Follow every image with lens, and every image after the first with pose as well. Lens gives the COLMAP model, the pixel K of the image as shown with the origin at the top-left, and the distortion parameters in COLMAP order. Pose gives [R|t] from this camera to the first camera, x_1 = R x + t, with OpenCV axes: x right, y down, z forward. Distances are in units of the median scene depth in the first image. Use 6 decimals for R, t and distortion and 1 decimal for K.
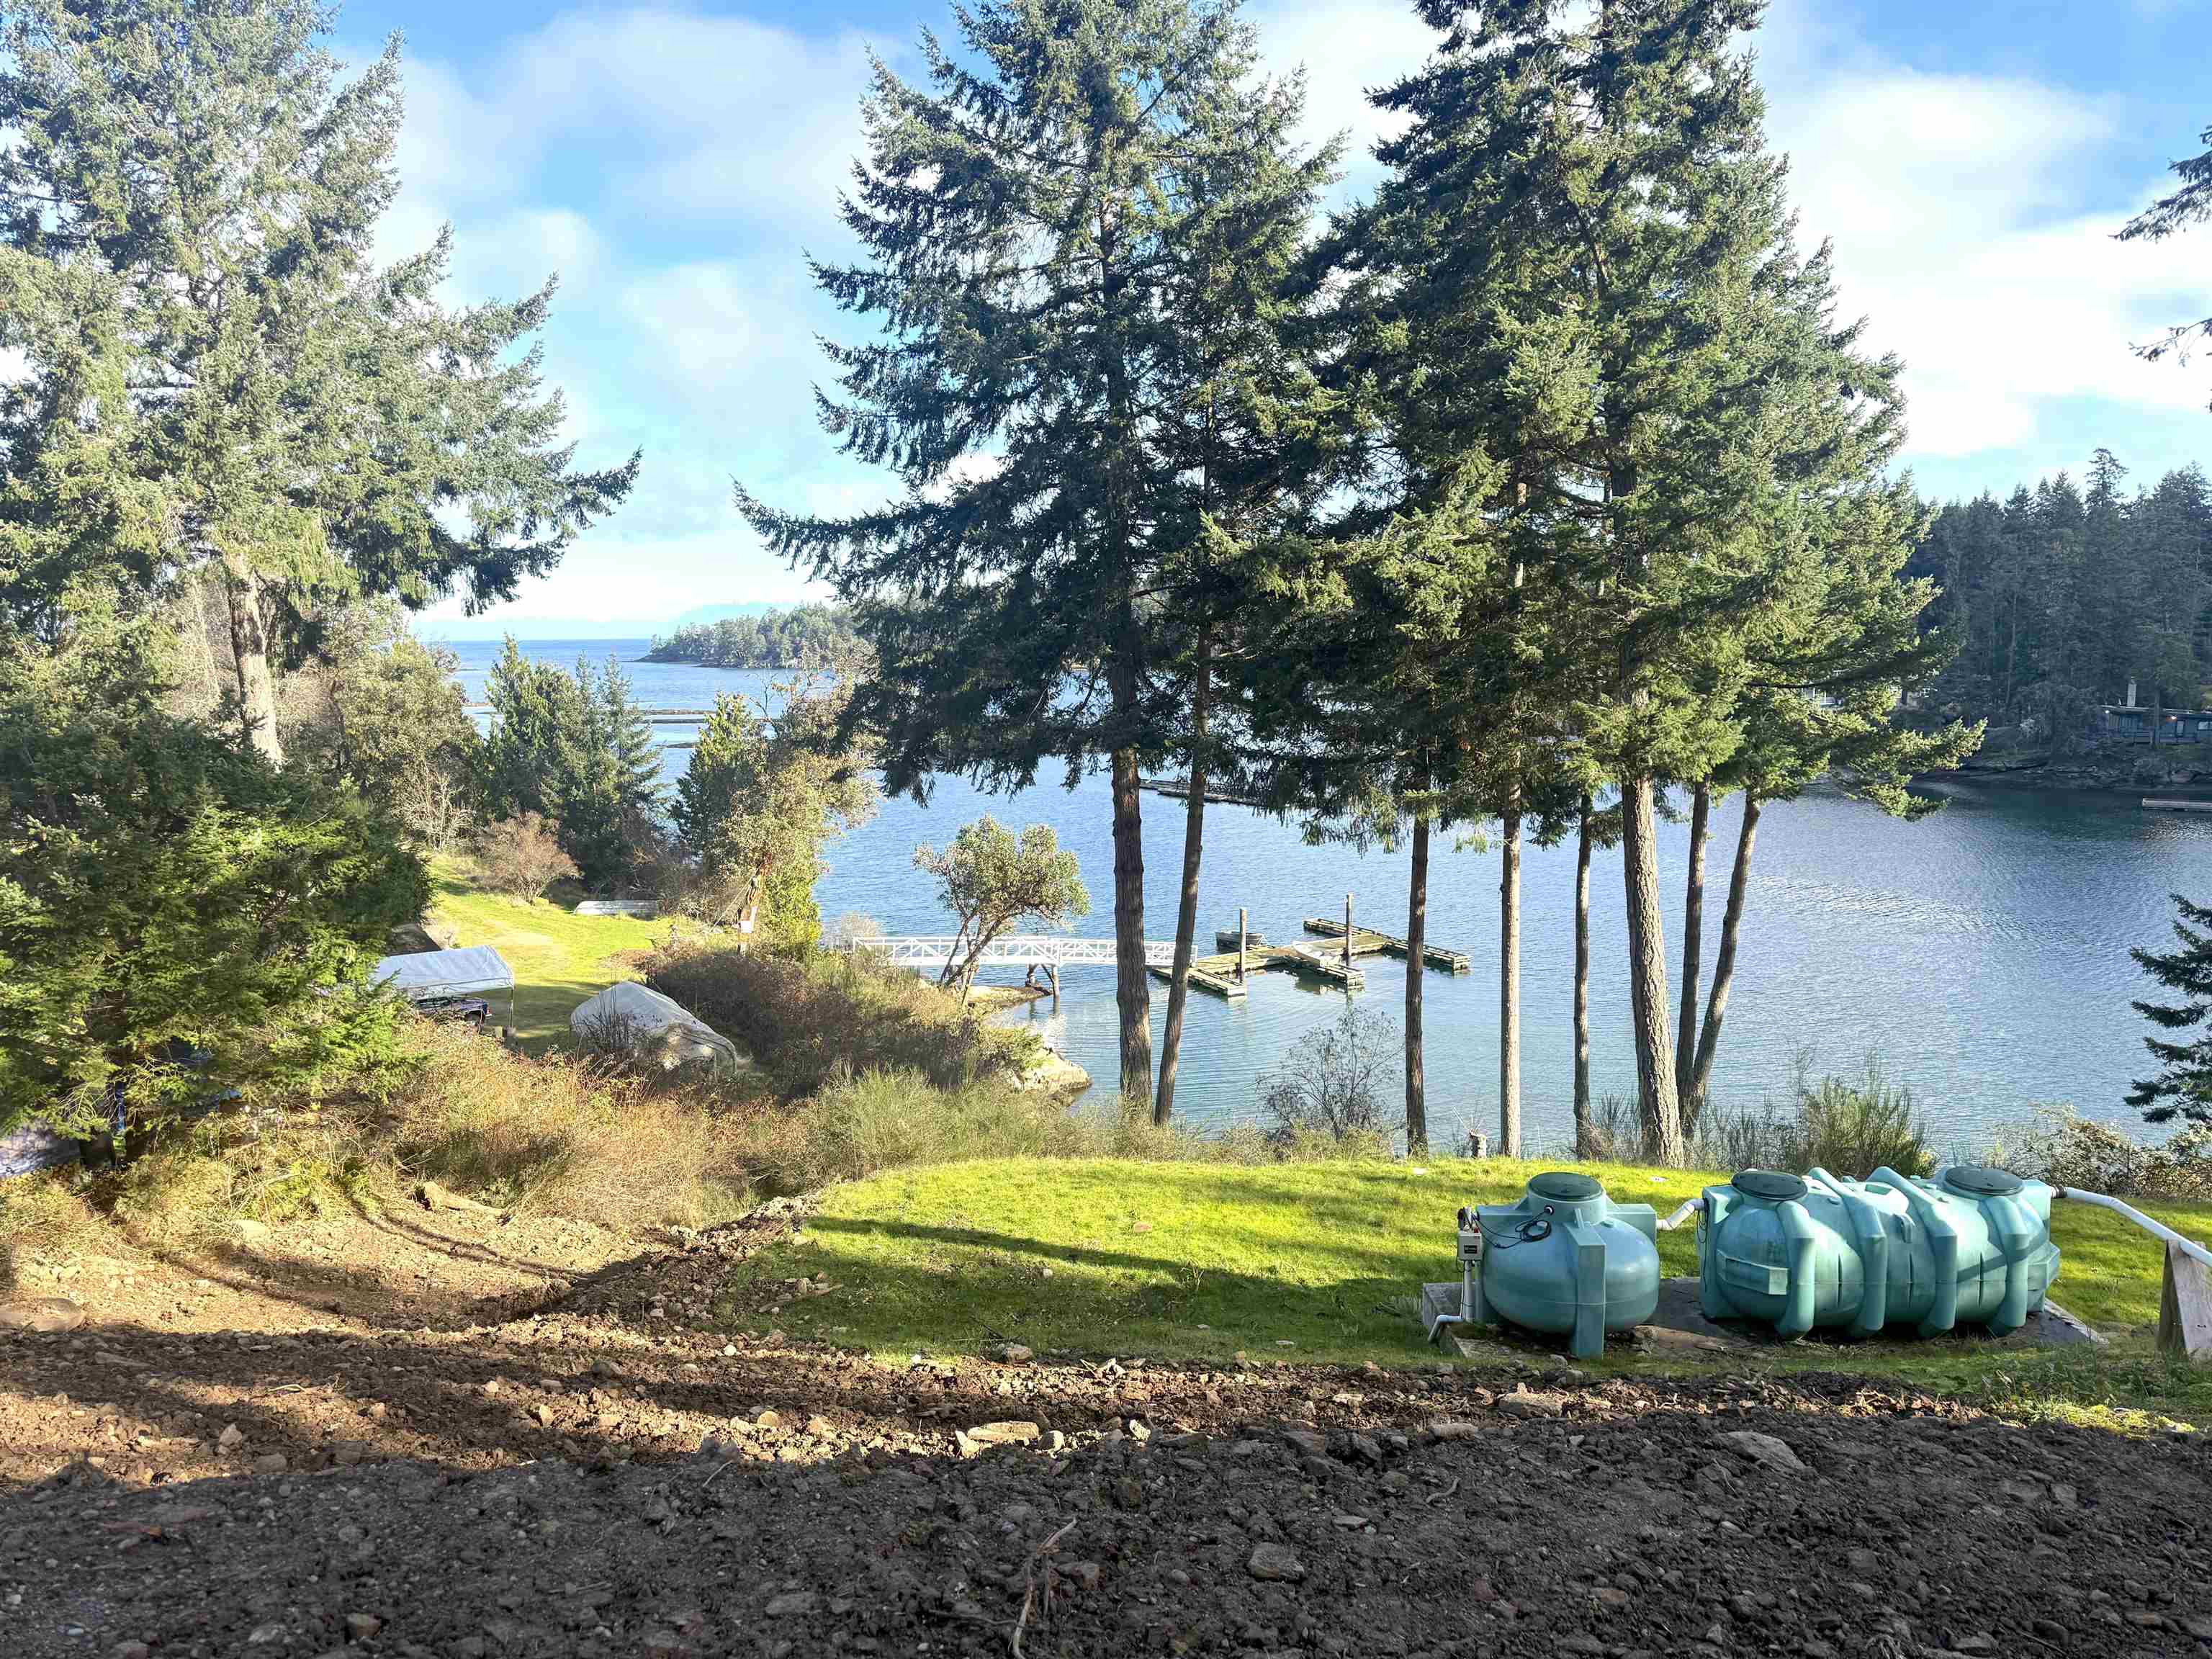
lens RADIAL K [[1533.0, 0, 1117.5], [0, 1533.0, 846.8], [0, 0, 1]] dist [0.050002, -0.033998]
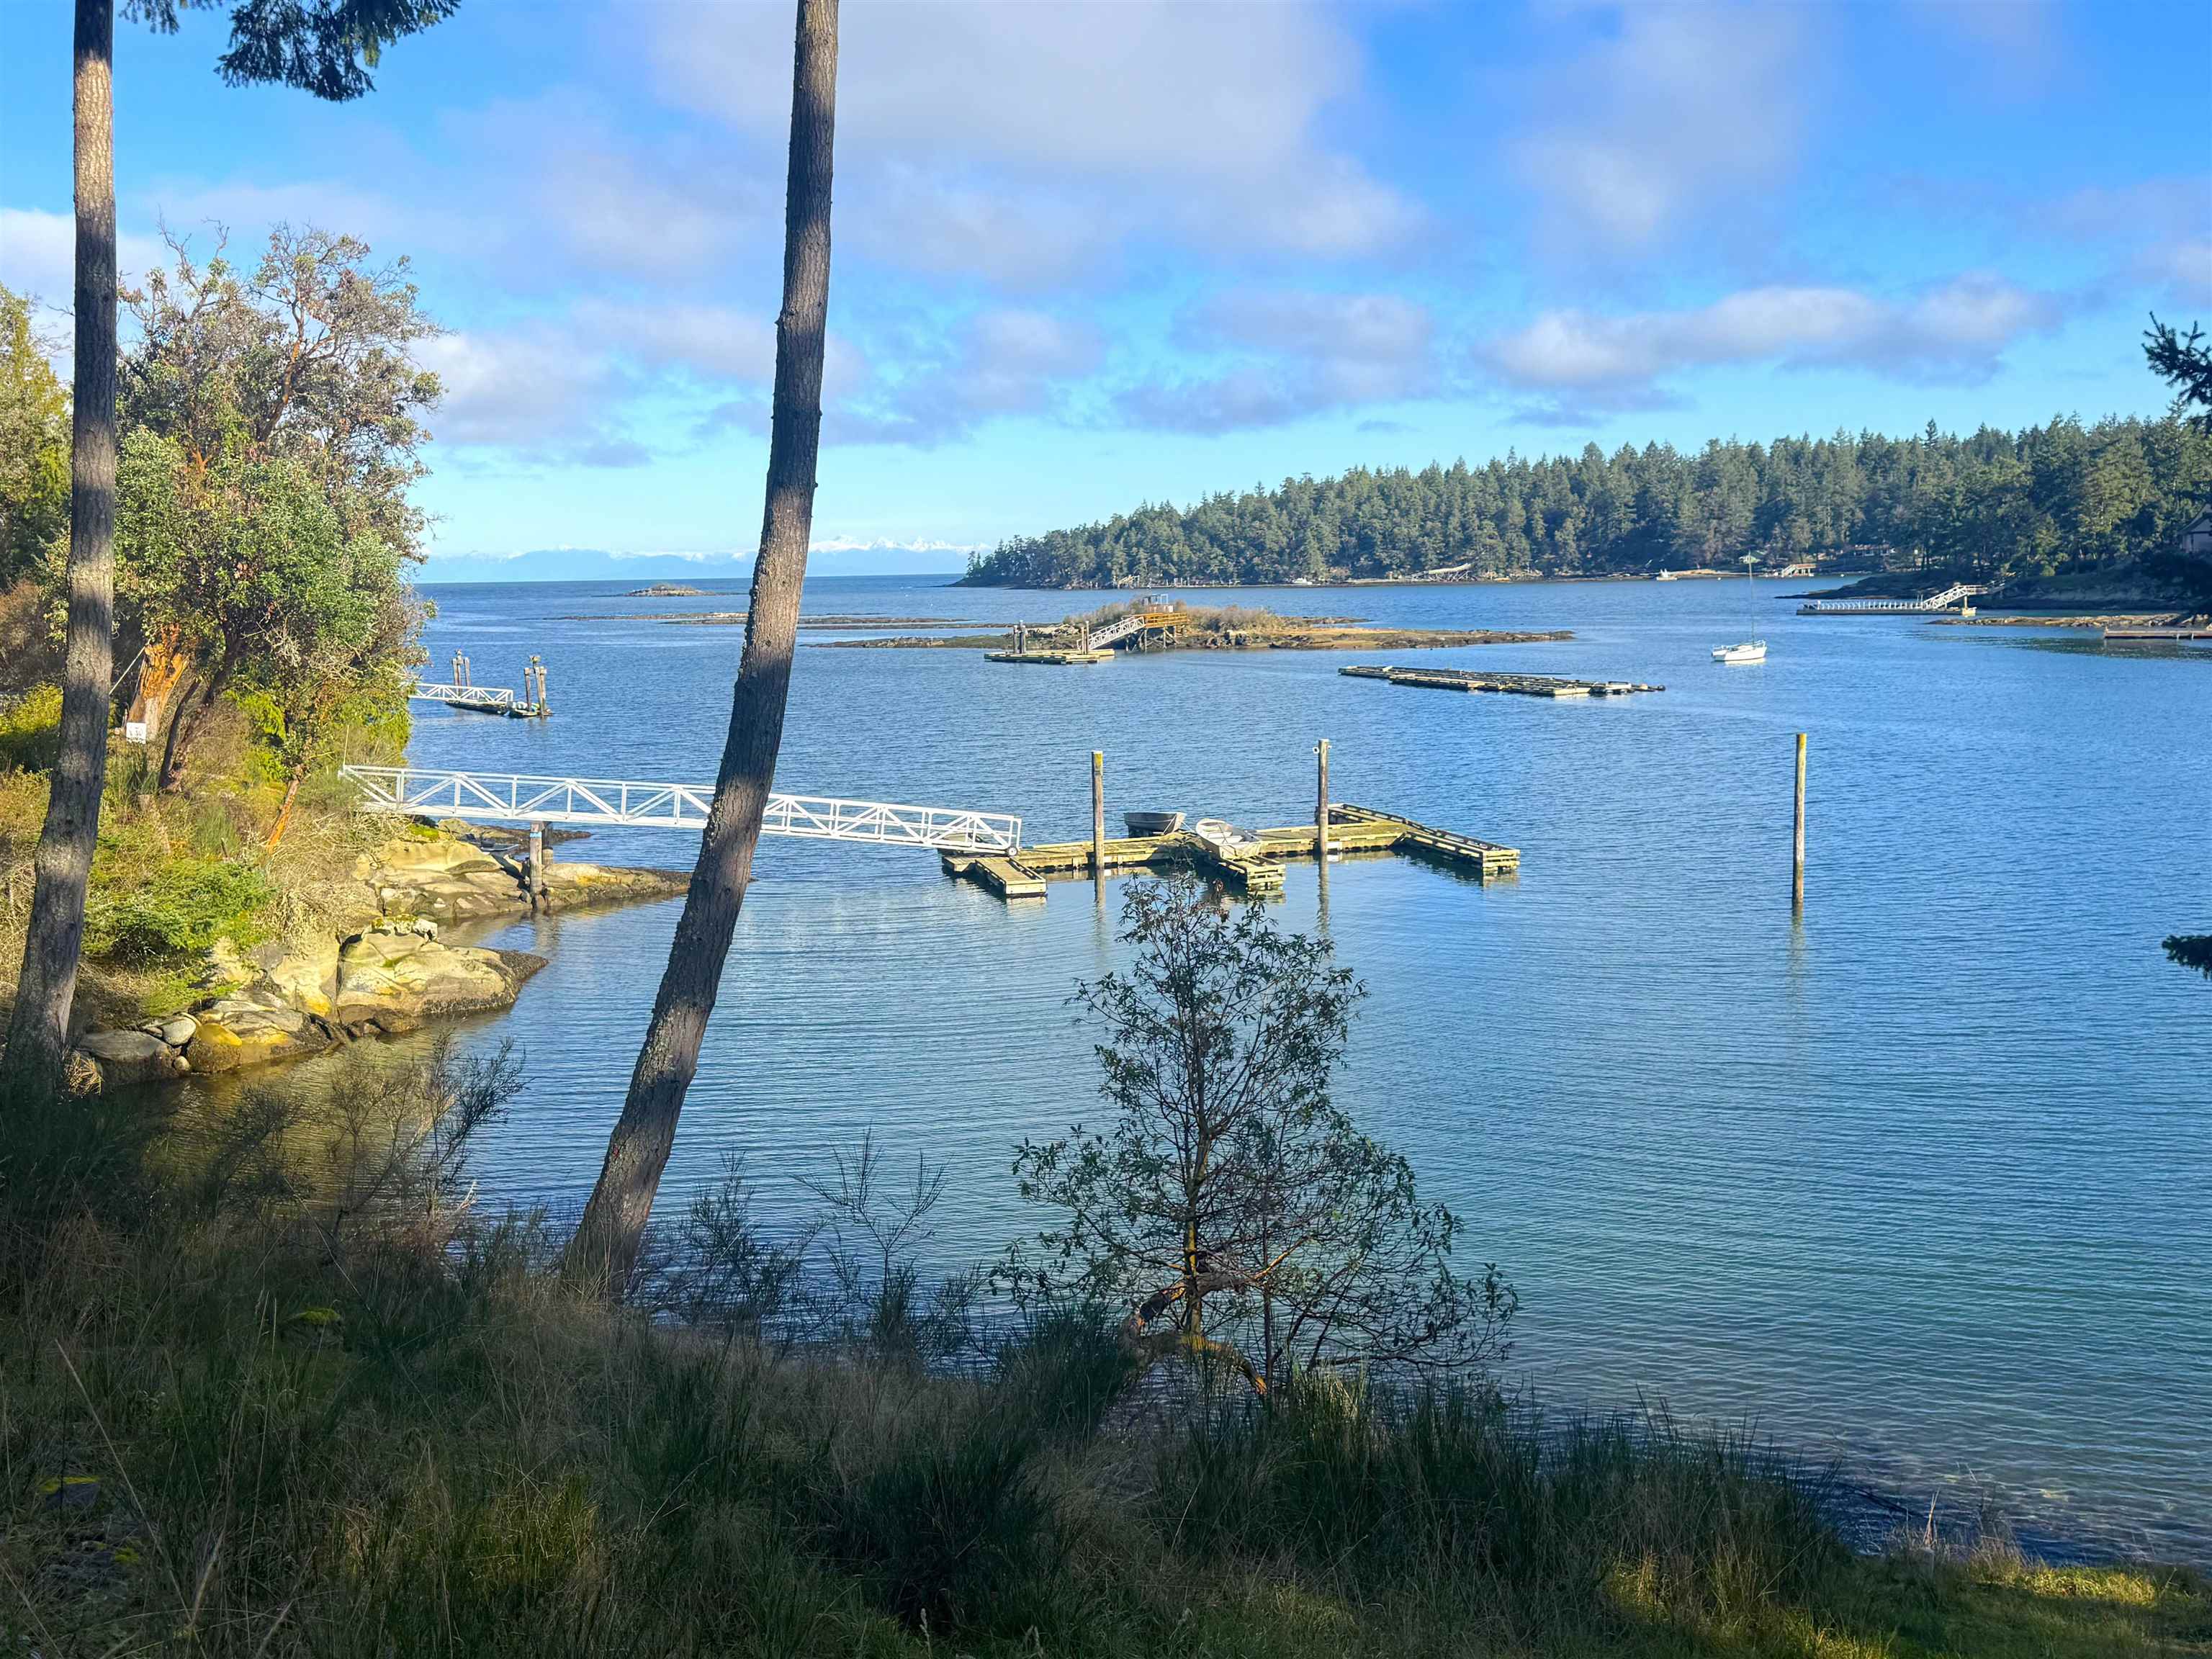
lens RADIAL K [[2028.3, 0, 1111.2], [0, 2028.3, 827.0], [0, 0, 1]] dist [0.087479, 0.000000]
pose [[0.970461, 0.023080, -0.240153, 0.316580], [-0.024982, 0.999676, -0.004876, 0.084671], [0.239962, 0.010732, 0.970723, 0.344714]]
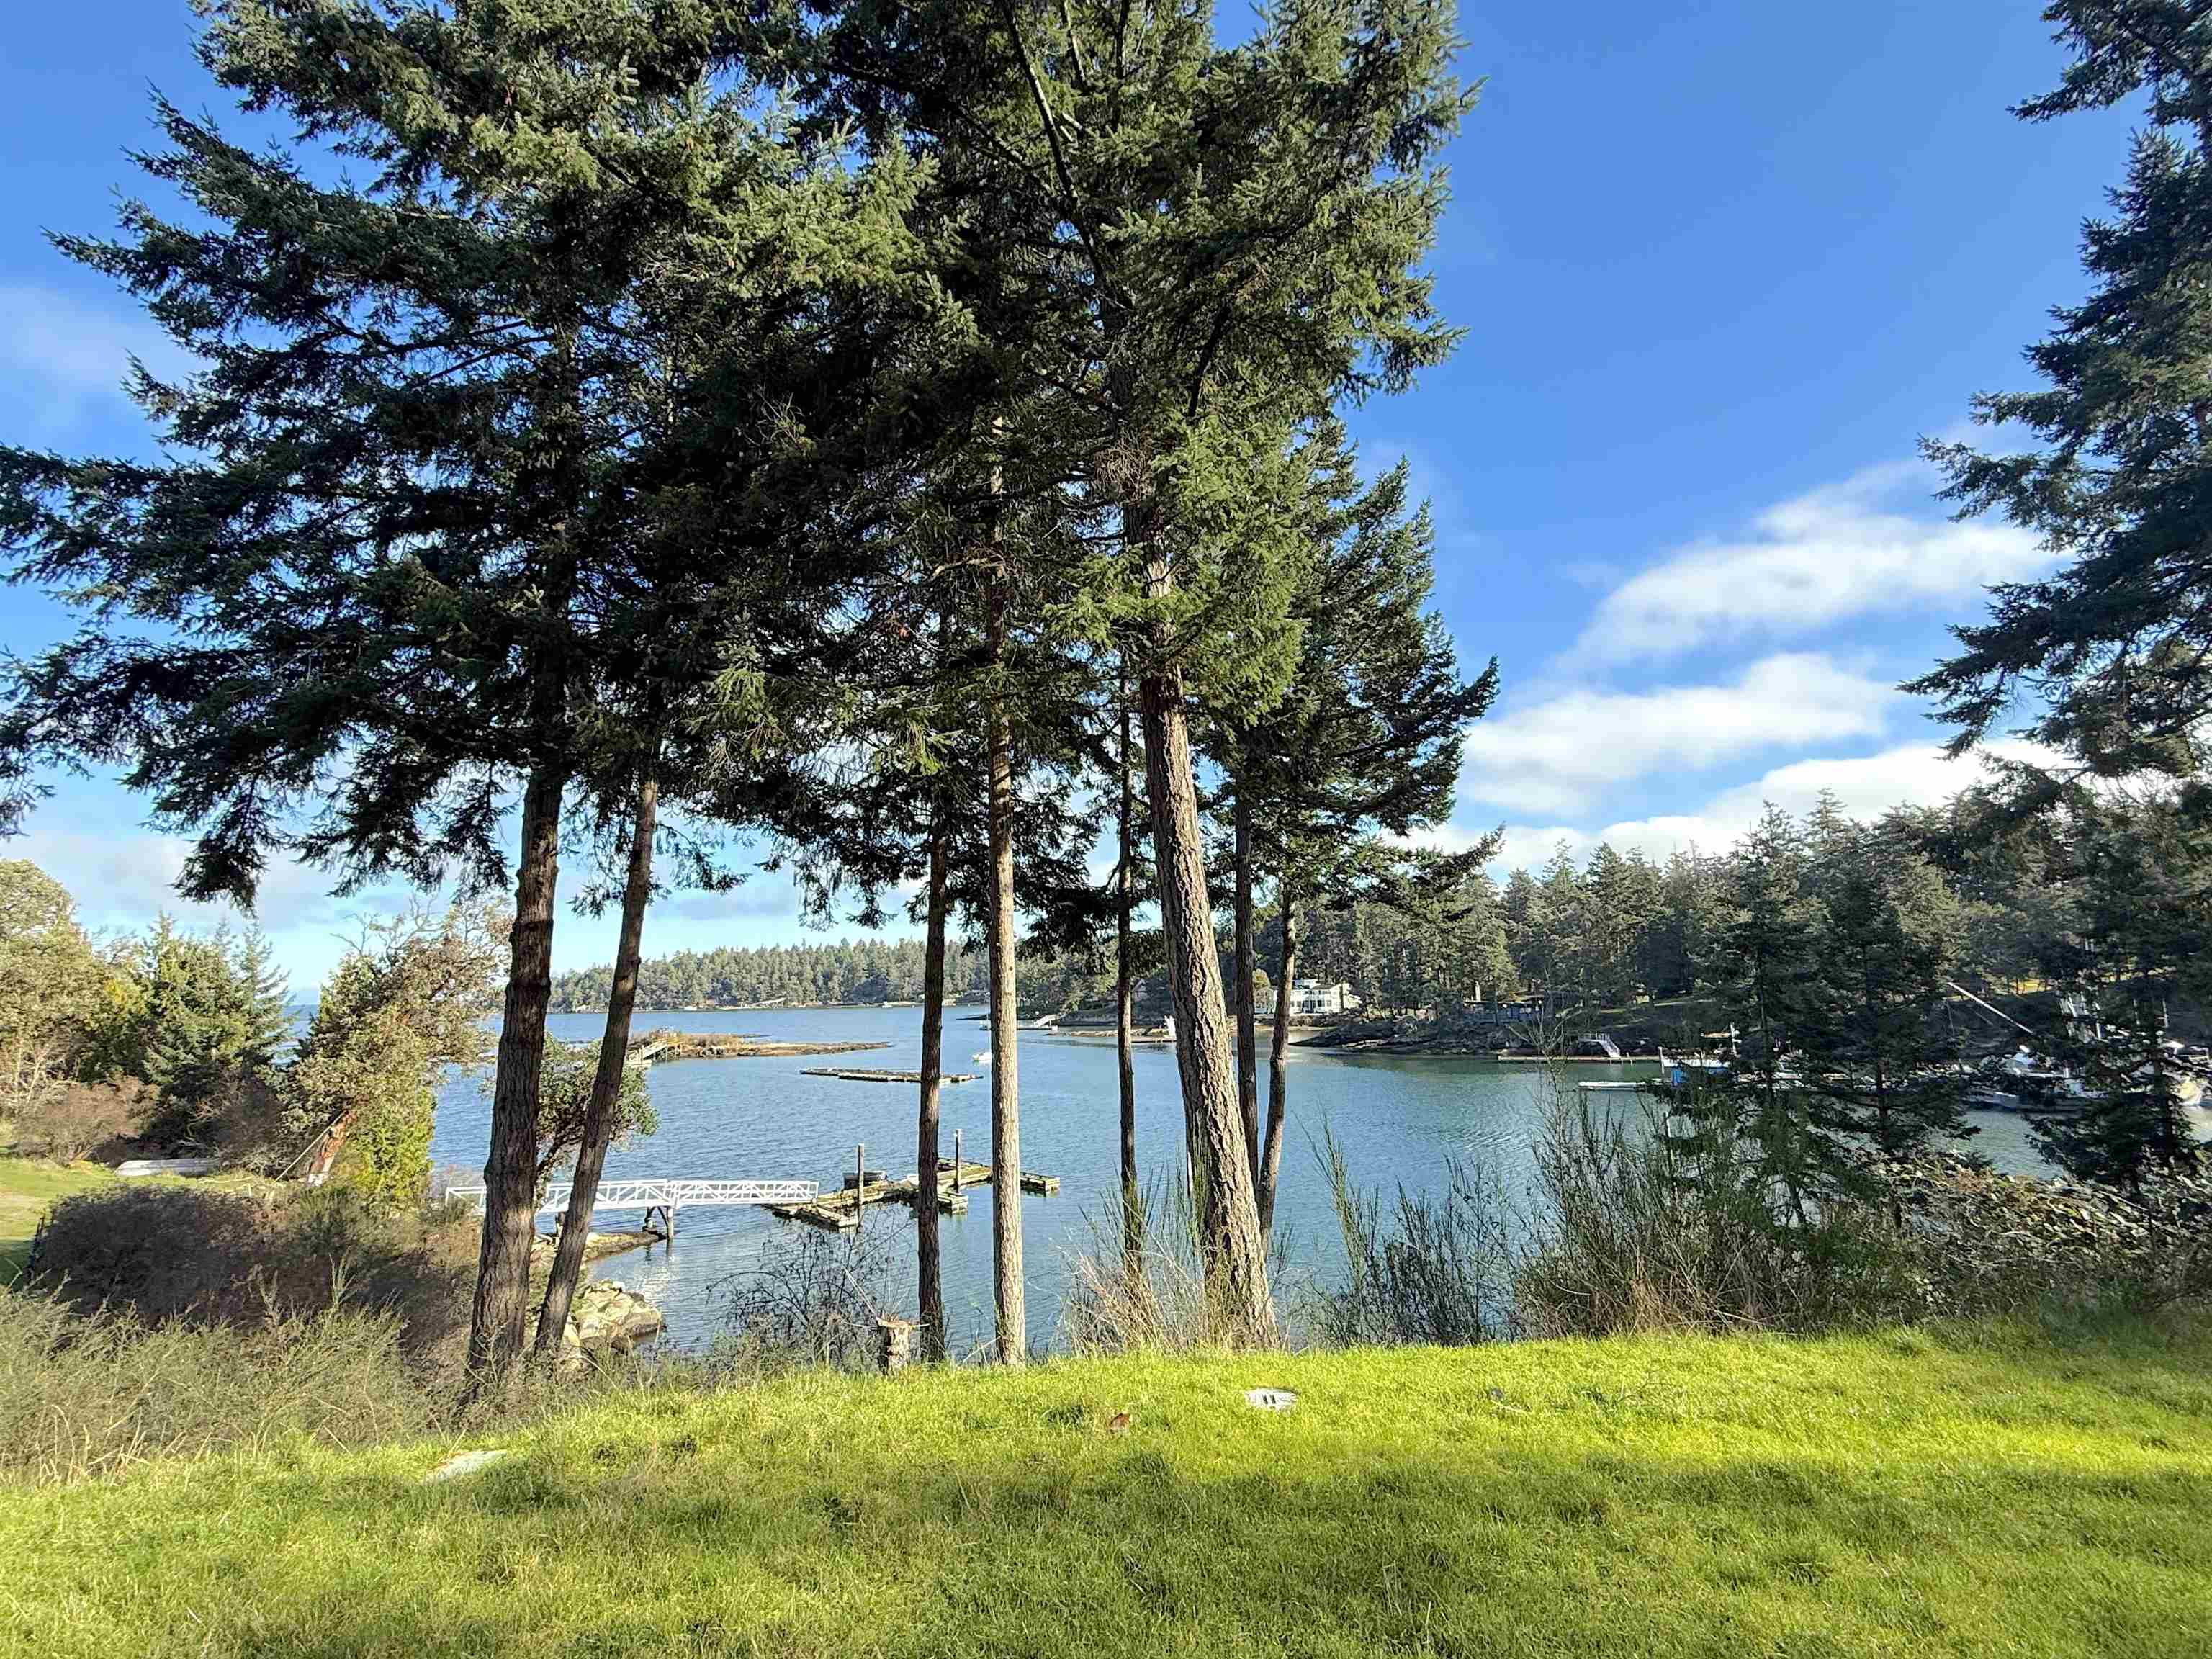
lens RADIAL K [[1024.7, 0, 1110.7], [0, 1024.7, 829.1], [0, 0, 1]] dist [-0.004841, 0.000085]
pose [[0.967604, 0.027883, 0.250927, 0.076729], [0.045816, 0.957989, -0.283122, 0.046922], [-0.248279, 0.285447, 0.925677, 0.228190]]
